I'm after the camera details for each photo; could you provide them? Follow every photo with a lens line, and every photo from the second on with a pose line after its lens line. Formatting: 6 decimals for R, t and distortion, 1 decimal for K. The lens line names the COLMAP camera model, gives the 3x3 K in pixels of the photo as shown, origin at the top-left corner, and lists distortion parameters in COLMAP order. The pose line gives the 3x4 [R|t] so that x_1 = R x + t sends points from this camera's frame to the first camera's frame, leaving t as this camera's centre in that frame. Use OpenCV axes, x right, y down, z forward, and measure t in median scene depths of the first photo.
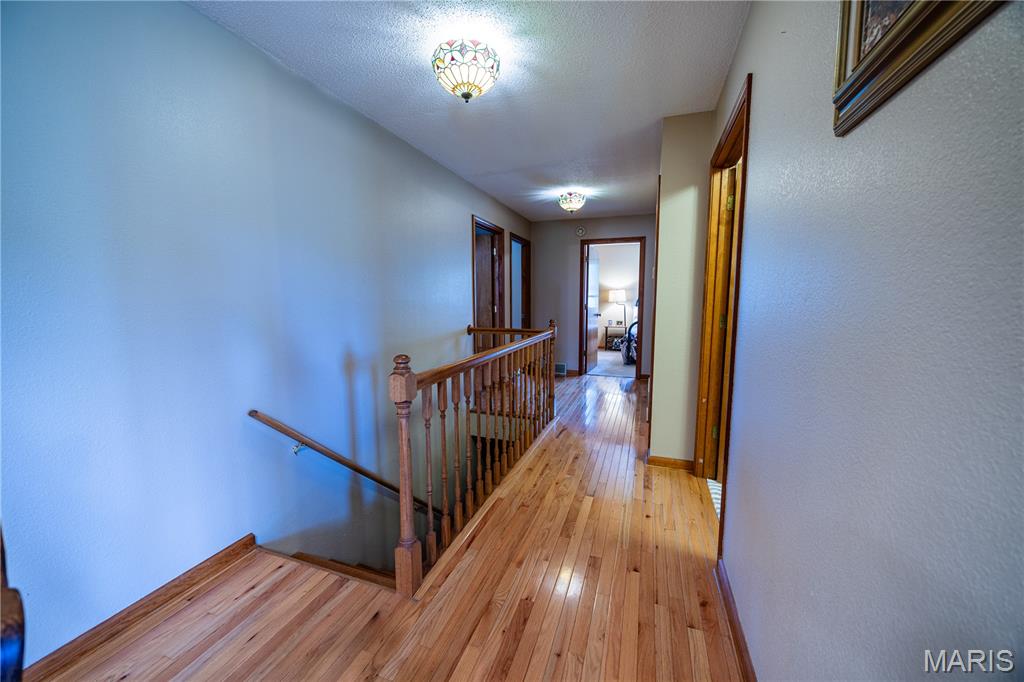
lens RADIAL K [[384.5, 0, 509.2], [0, 384.5, 341.6], [0, 0, 1]] dist [-0.006135, 0.000257]
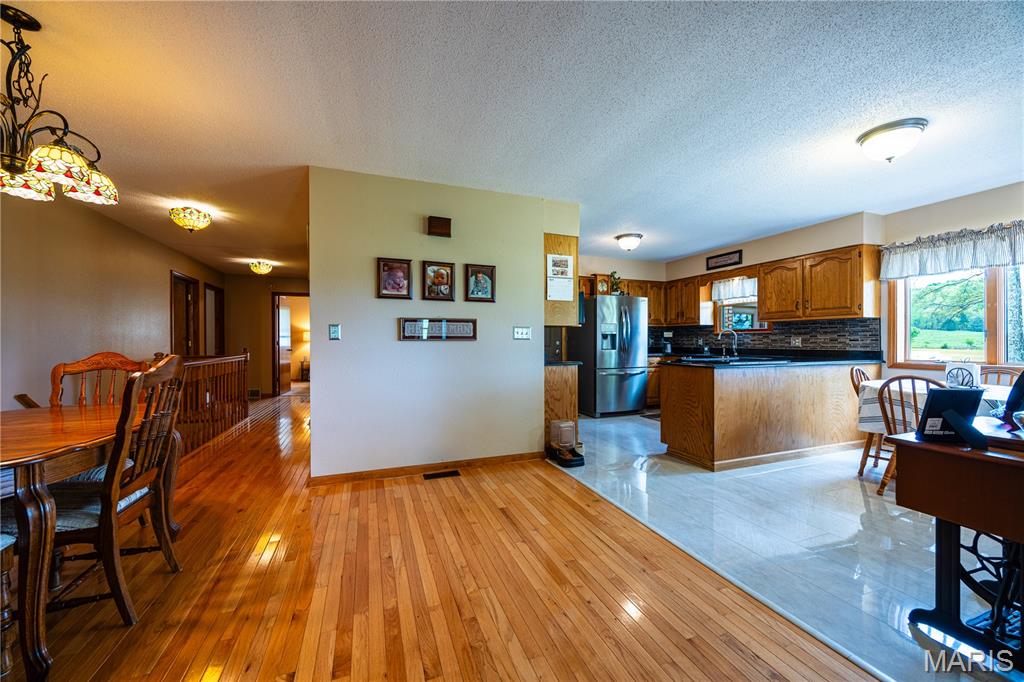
lens RADIAL K [[384.5, 0, 509.2], [0, 384.5, 341.6], [0, 0, 1]] dist [-0.006135, 0.000257]
pose [[0.760195, 0.000184, 0.649695, -0.056316], [0.076213, 0.993071, -0.089457, 0.097049], [-0.645209, 0.117519, 0.754913, -0.581133]]
